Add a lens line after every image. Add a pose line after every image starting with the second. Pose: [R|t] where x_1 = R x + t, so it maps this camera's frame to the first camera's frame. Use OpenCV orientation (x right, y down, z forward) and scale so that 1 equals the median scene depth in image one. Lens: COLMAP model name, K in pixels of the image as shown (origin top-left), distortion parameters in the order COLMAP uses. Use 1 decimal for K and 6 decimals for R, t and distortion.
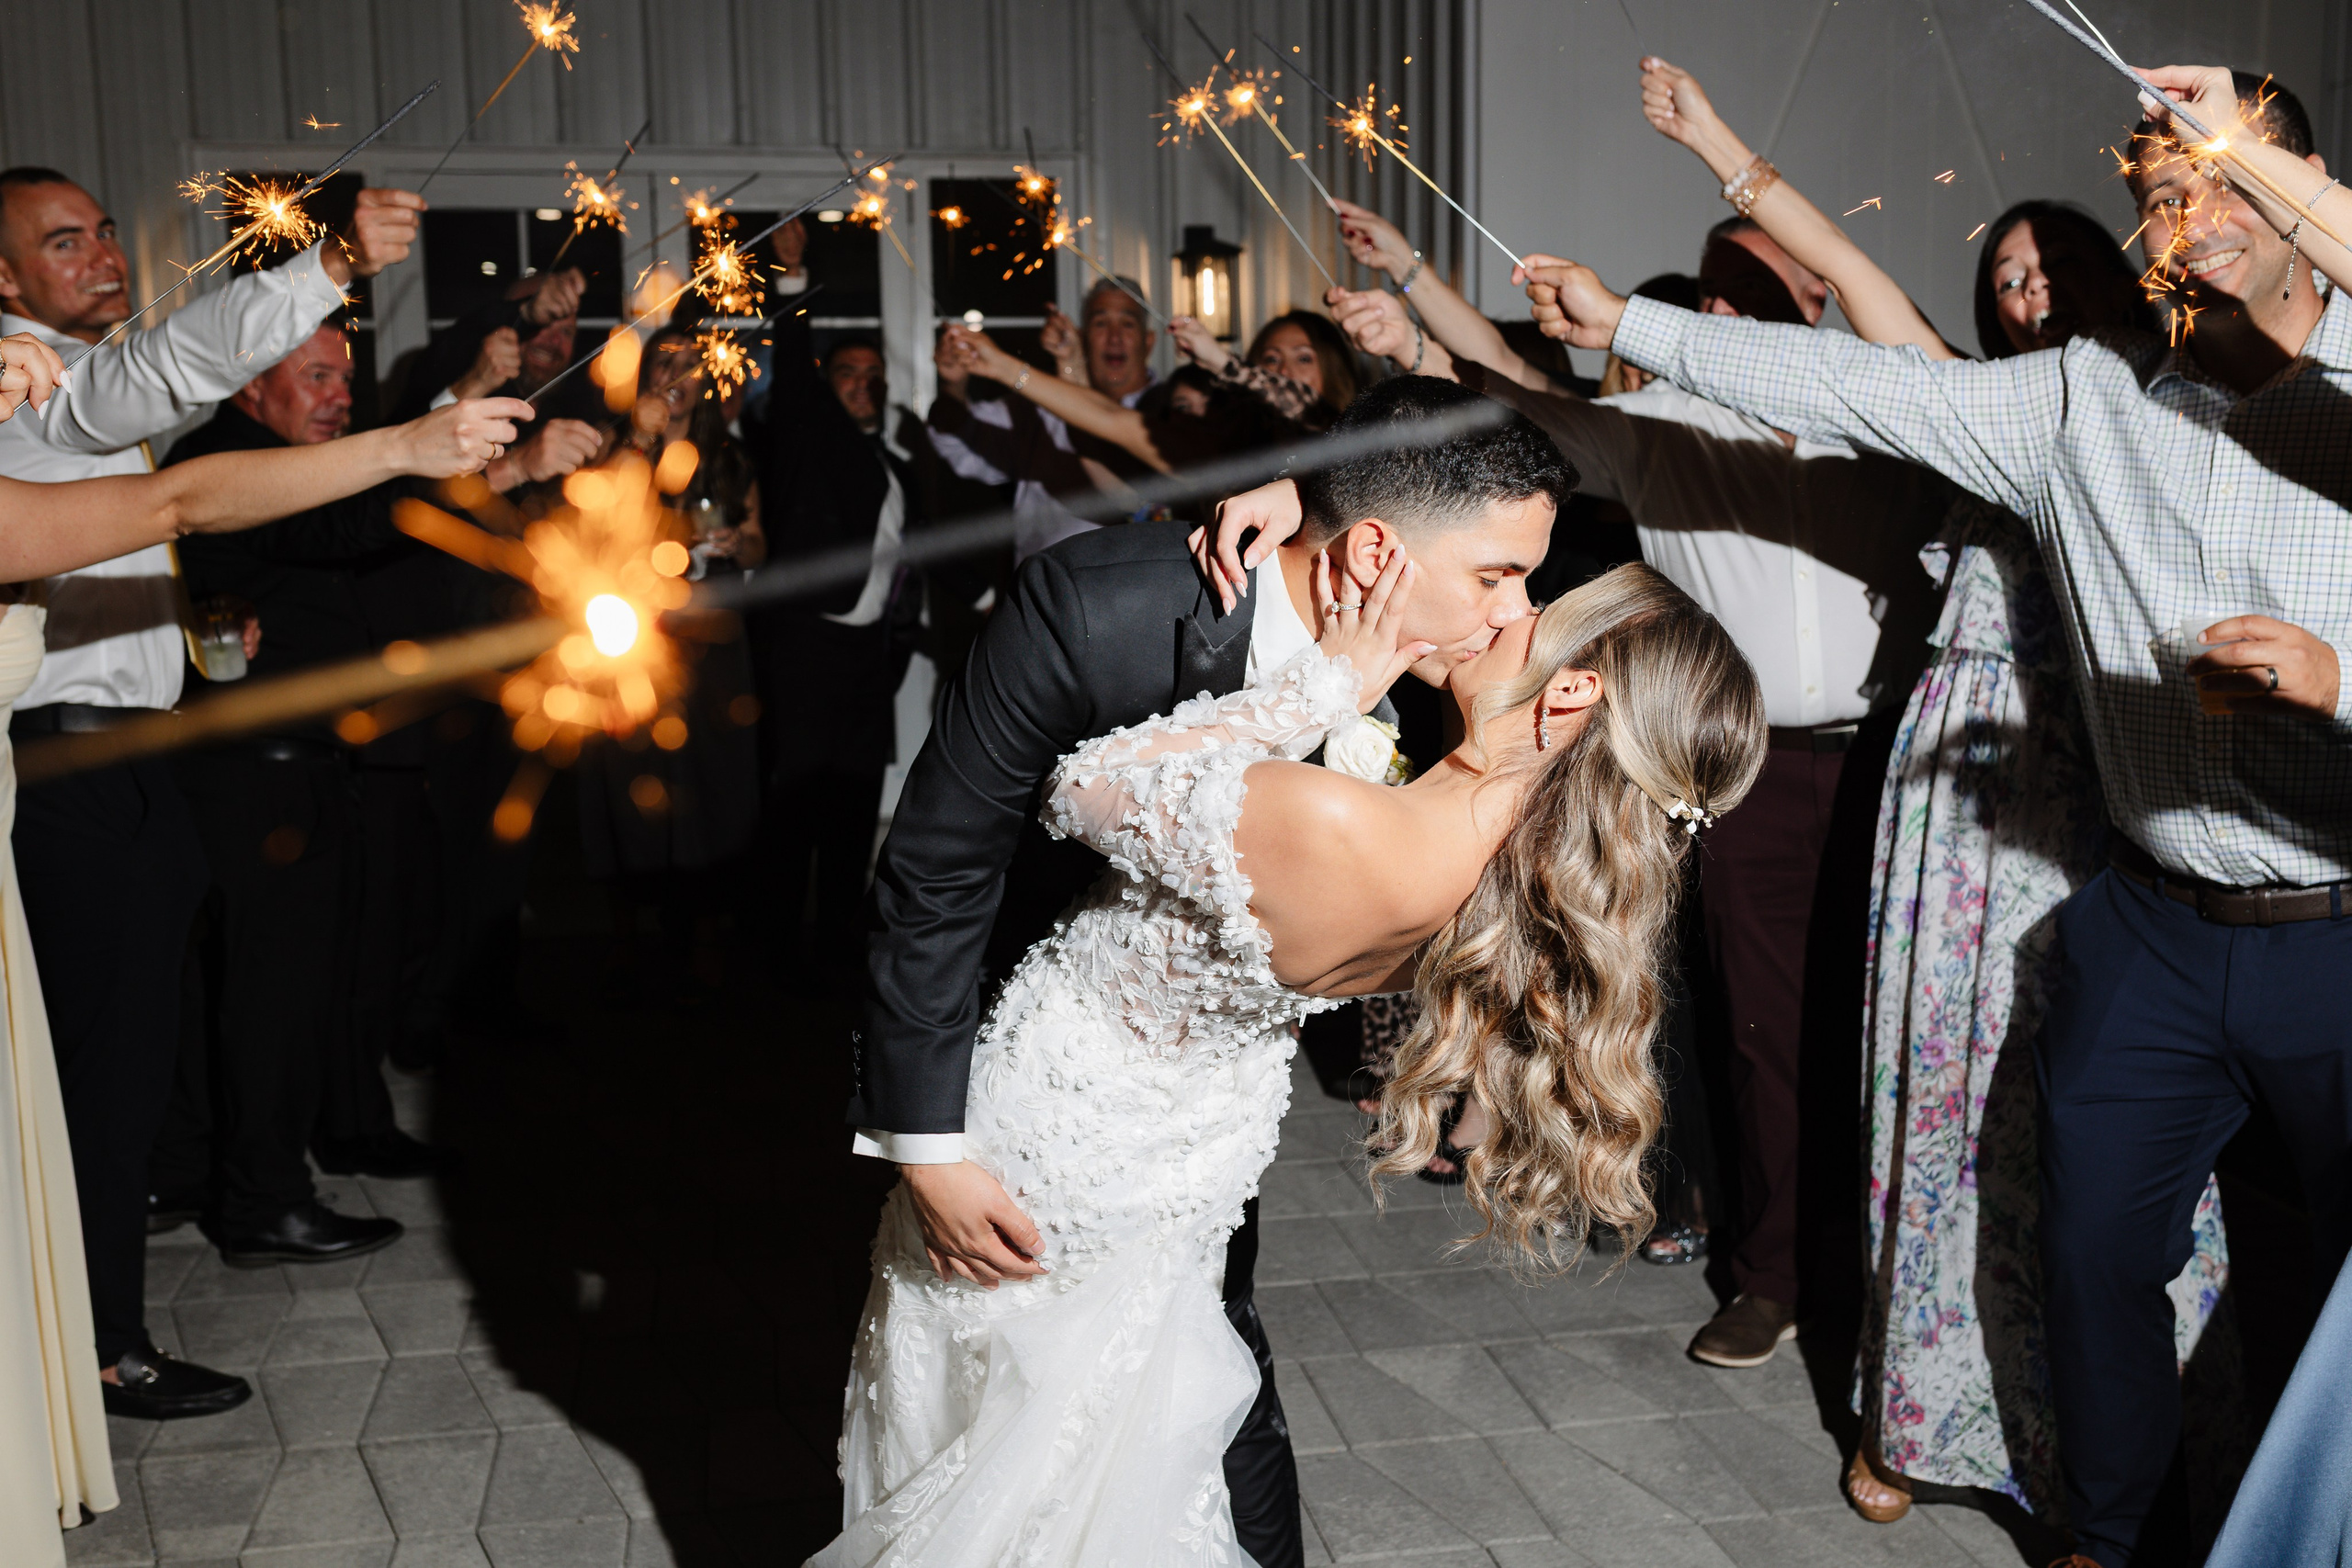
lens RADIAL K [[2365.4, 0, 1181.9], [0, 2365.4, 782.4], [0, 0, 1]] dist [0.012310, 0.000000]
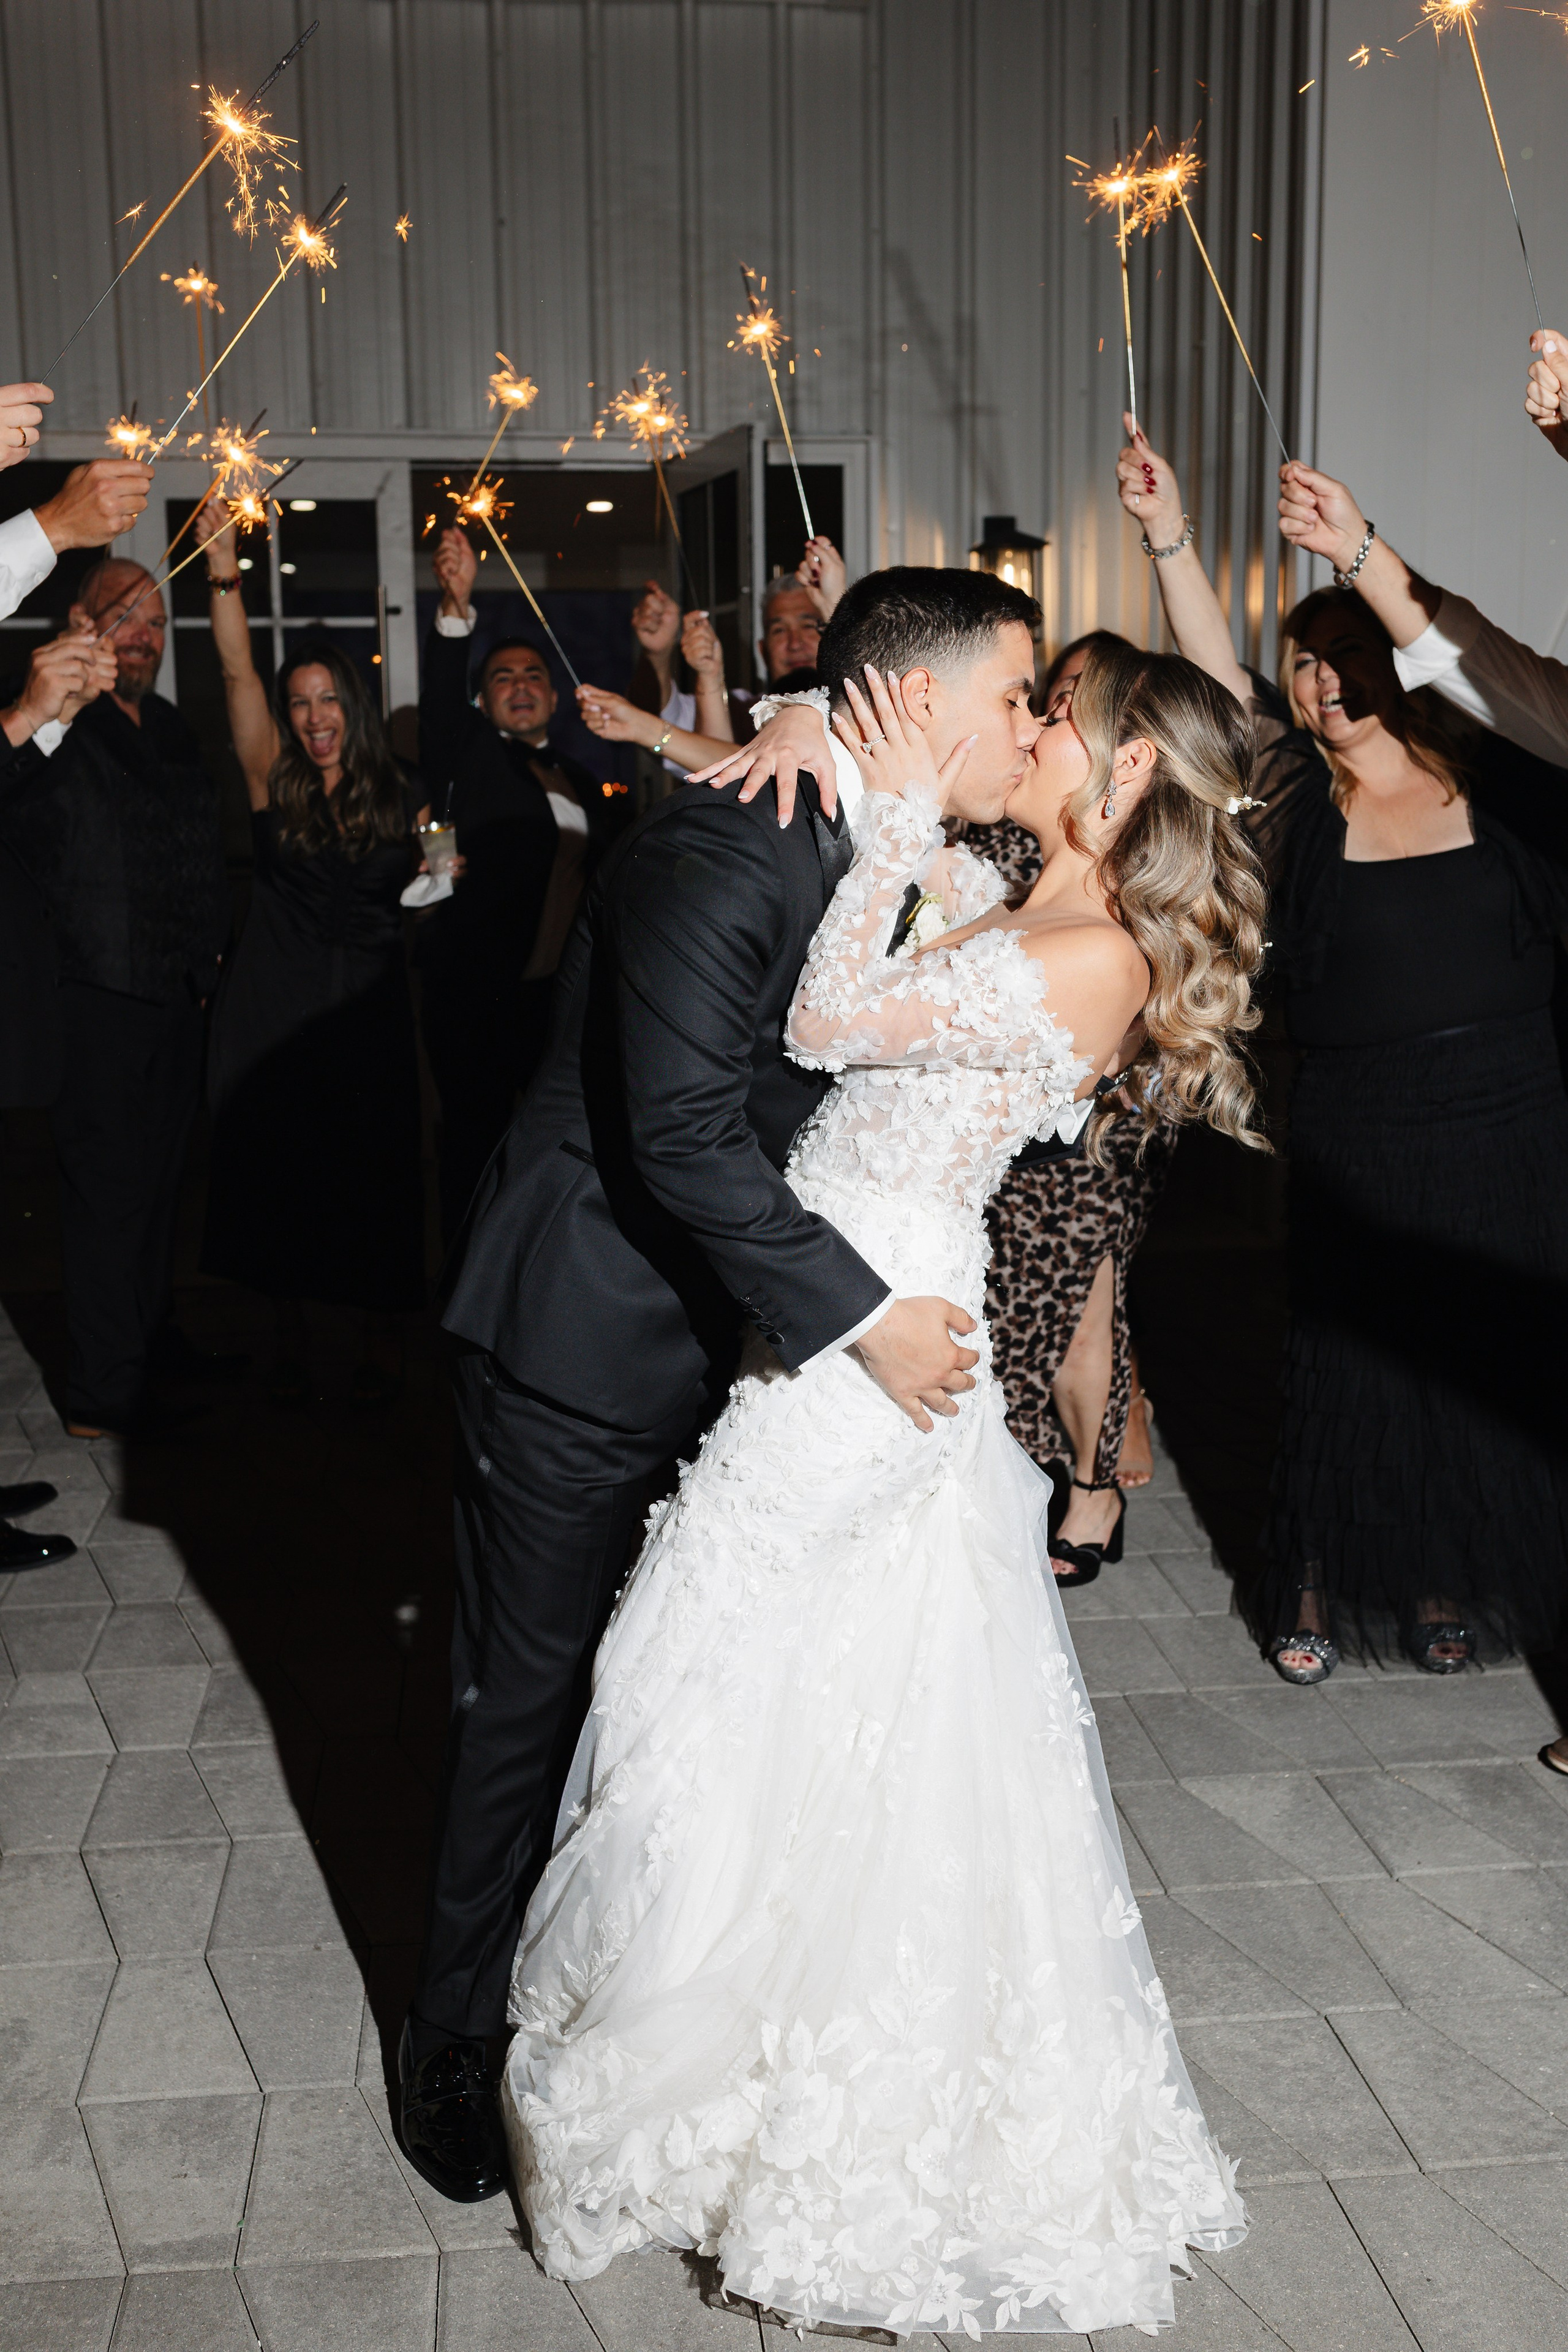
lens RADIAL K [[2365.6, 0, 782.8], [0, 2365.6, 1172.9], [0, 0, 1]] dist [0.012310, 0.000000]
pose [[0.997819, 0.017728, -0.063587, -0.021314], [-0.015451, 0.999228, 0.036124, -0.019446], [0.064178, -0.035063, 0.997322, 0.106722]]
